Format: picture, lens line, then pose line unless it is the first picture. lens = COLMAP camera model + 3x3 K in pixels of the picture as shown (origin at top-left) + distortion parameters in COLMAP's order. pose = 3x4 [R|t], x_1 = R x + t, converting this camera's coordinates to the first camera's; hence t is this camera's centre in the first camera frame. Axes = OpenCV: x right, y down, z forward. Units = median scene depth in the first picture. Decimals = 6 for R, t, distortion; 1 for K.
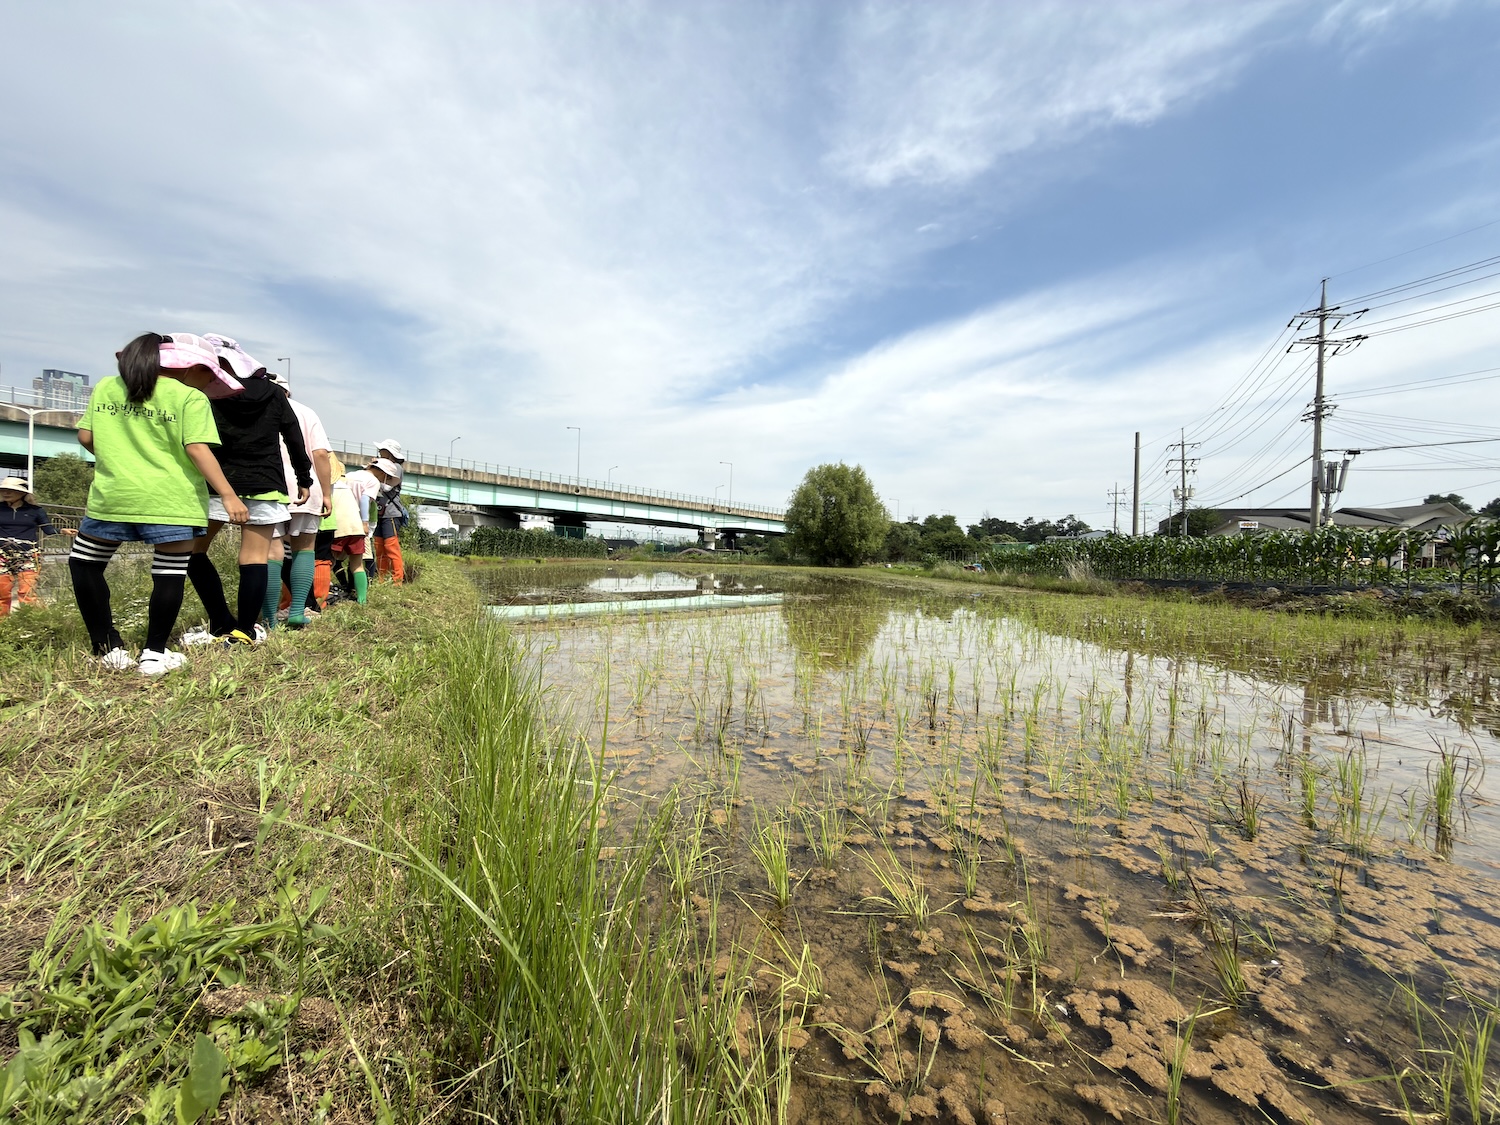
lens RADIAL K [[596.9, 0, 751.6], [0, 596.9, 560.4], [0, 0, 1]] dist [-0.001265, 0.000770]
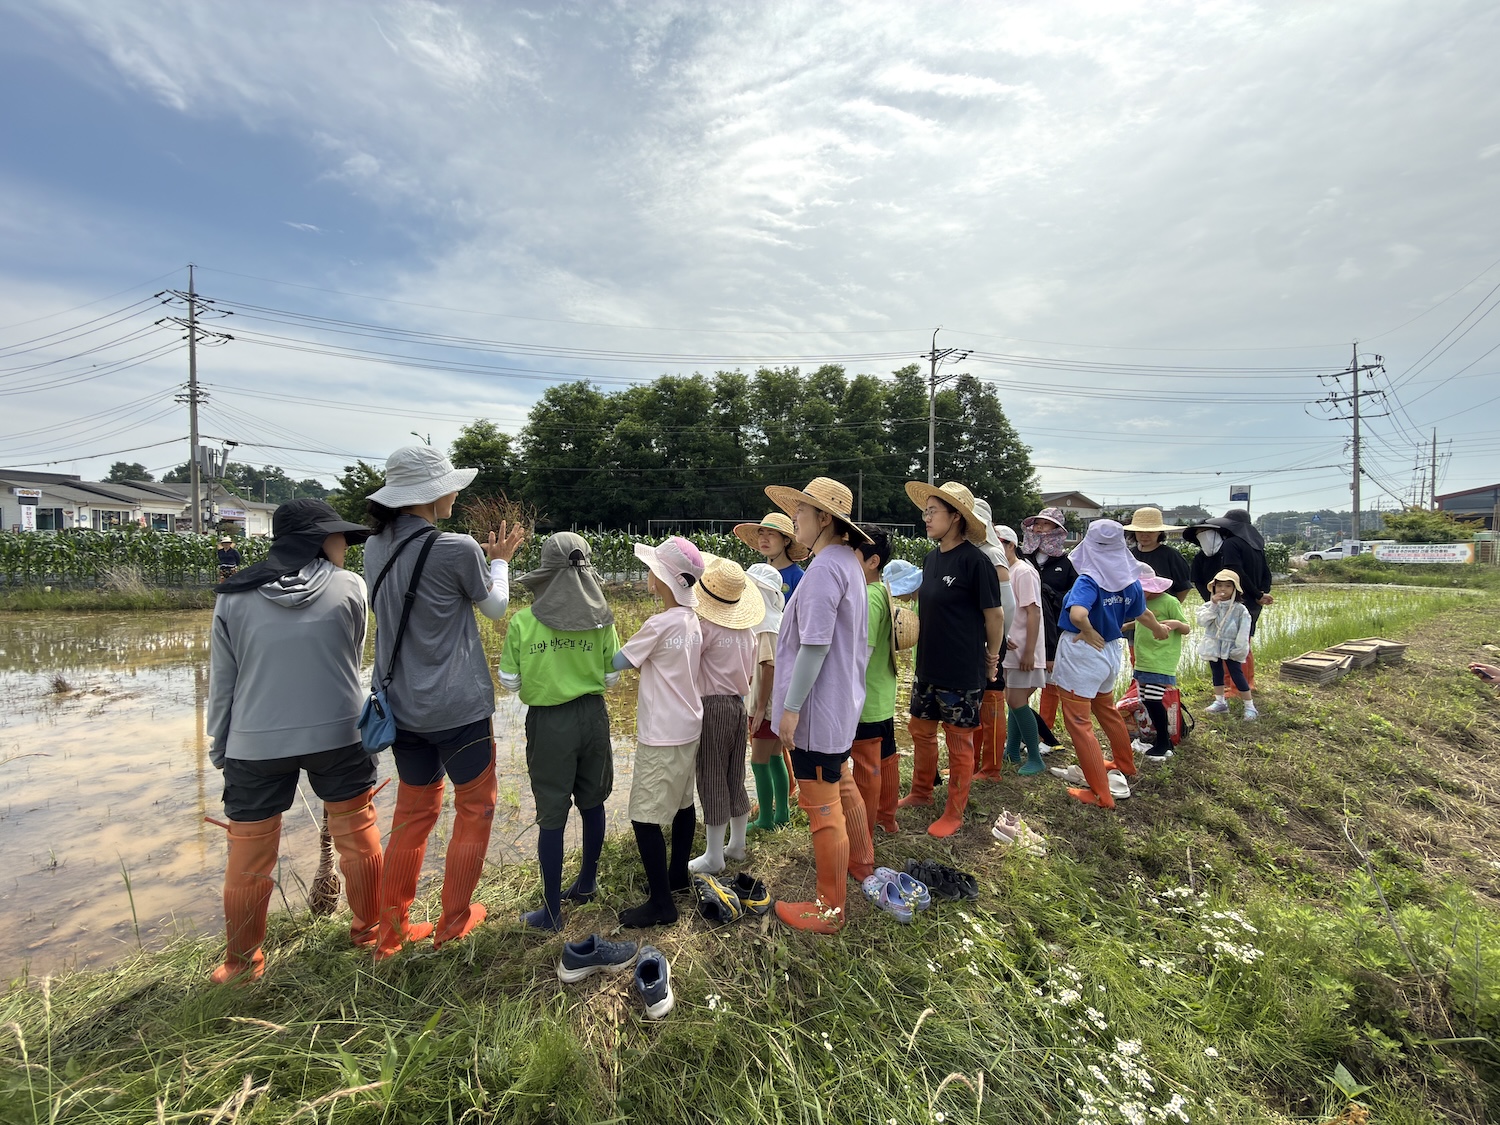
lens RADIAL K [[596.9, 0, 751.1], [0, 596.9, 566.2], [0, 0, 1]] dist [-0.001265, 0.000770]
pose [[-0.120810, -0.064966, 0.990548, -0.062566], [-0.006740, 0.997887, 0.064625, -0.009888], [-0.992653, 0.001131, -0.120992, 0.057482]]
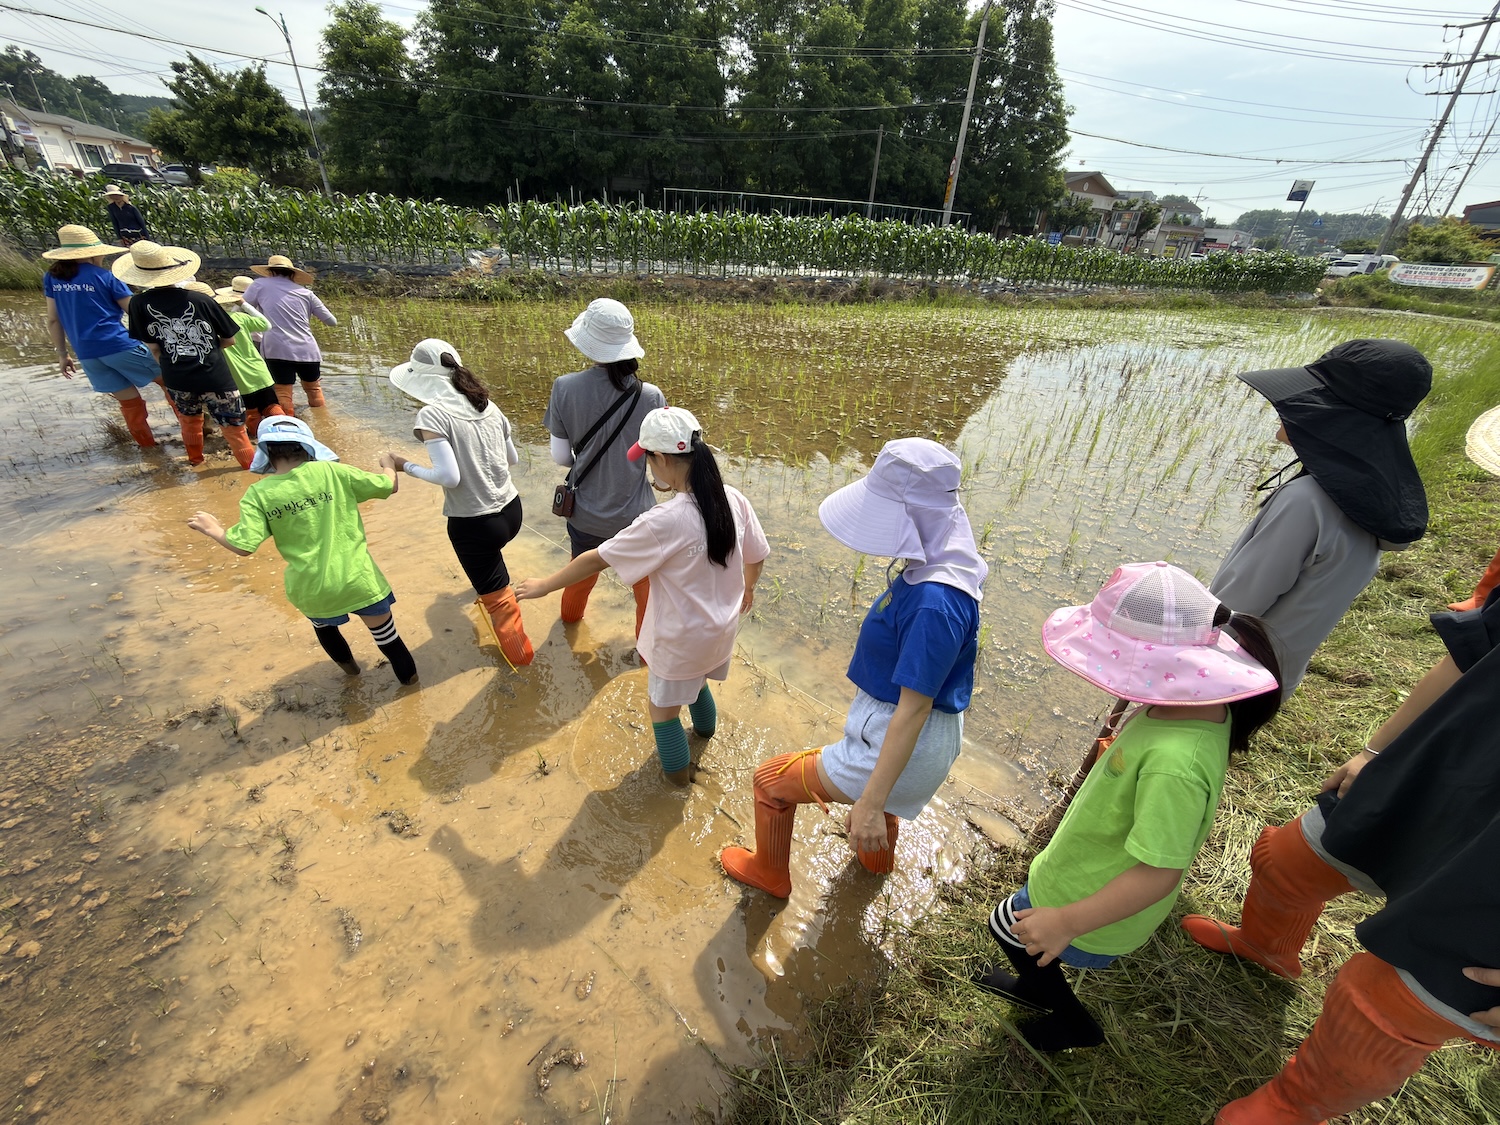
lens RADIAL K [[596.9, 0, 753.1], [0, 596.9, 559.1], [0, 0, 1]] dist [-0.001265, 0.000770]
pose [[-0.211470, -0.519911, 0.827631, -0.042869], [-0.061879, 0.852204, 0.519537, -0.012350], [-0.975424, 0.058654, -0.212387, 0.084972]]
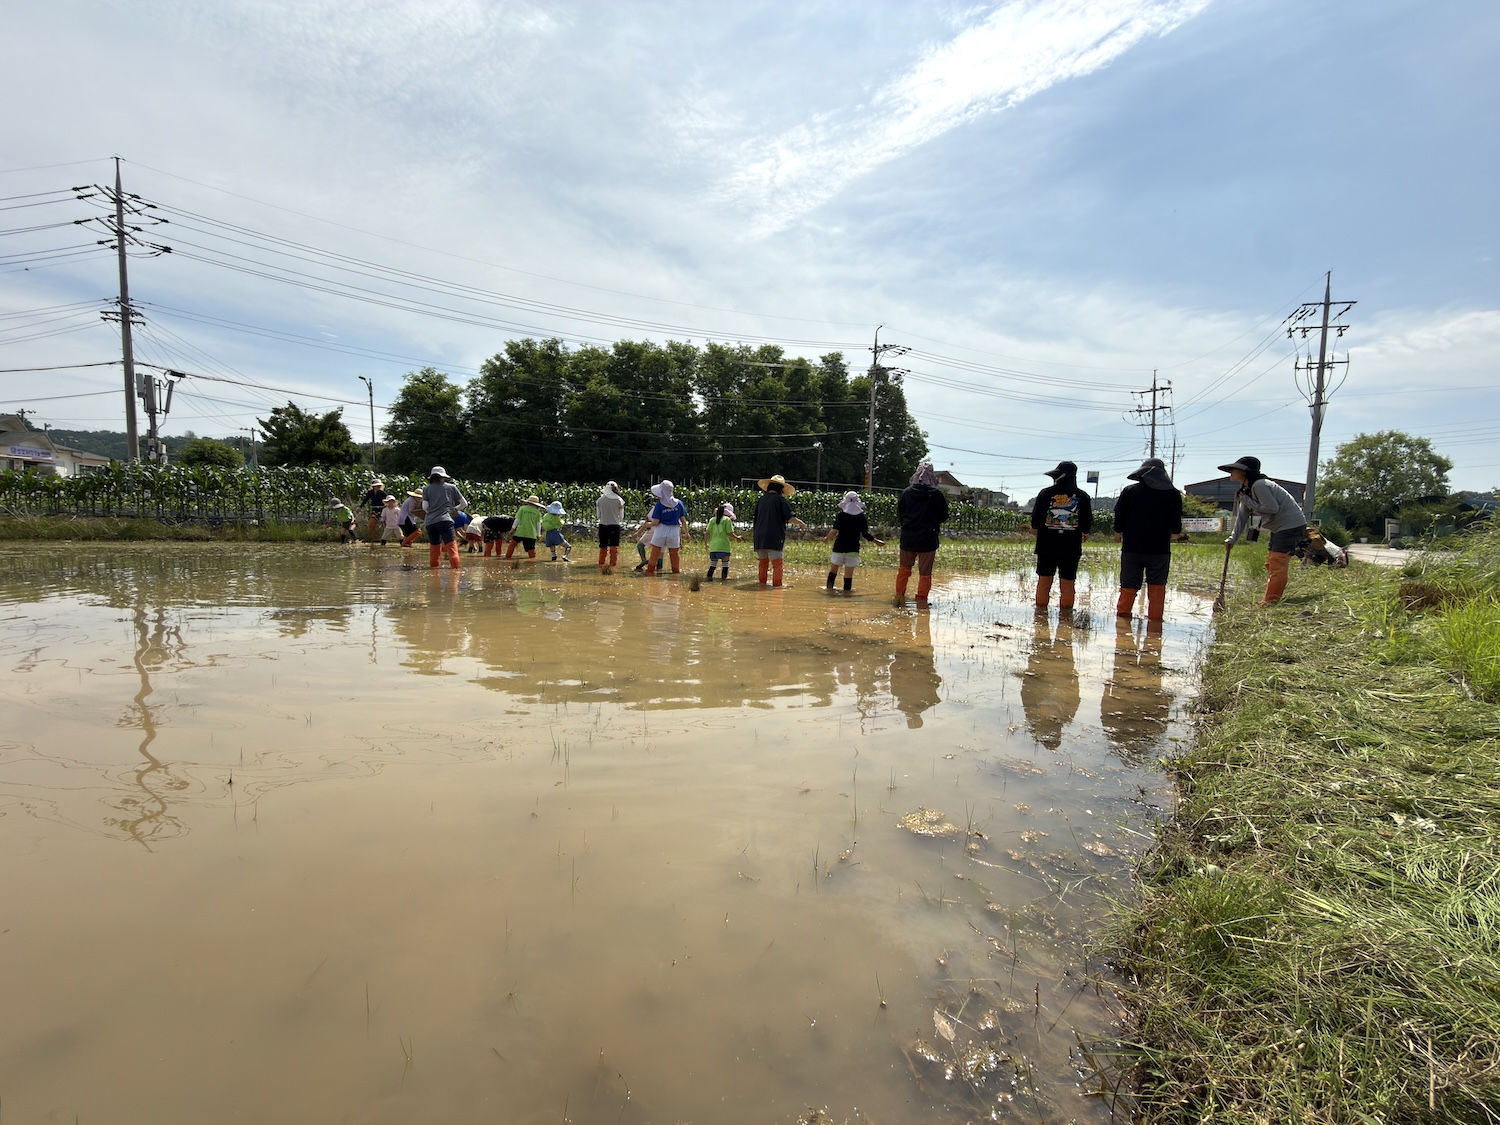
lens RADIAL K [[596.9, 0, 752.7], [0, 596.9, 558.1], [0, 0, 1]] dist [-0.001265, 0.000770]
pose [[-0.392756, -0.101659, 0.914007, -0.077456], [-0.036124, 0.994810, 0.095124, -0.003579], [-0.918933, 0.004343, -0.394390, 0.161619]]
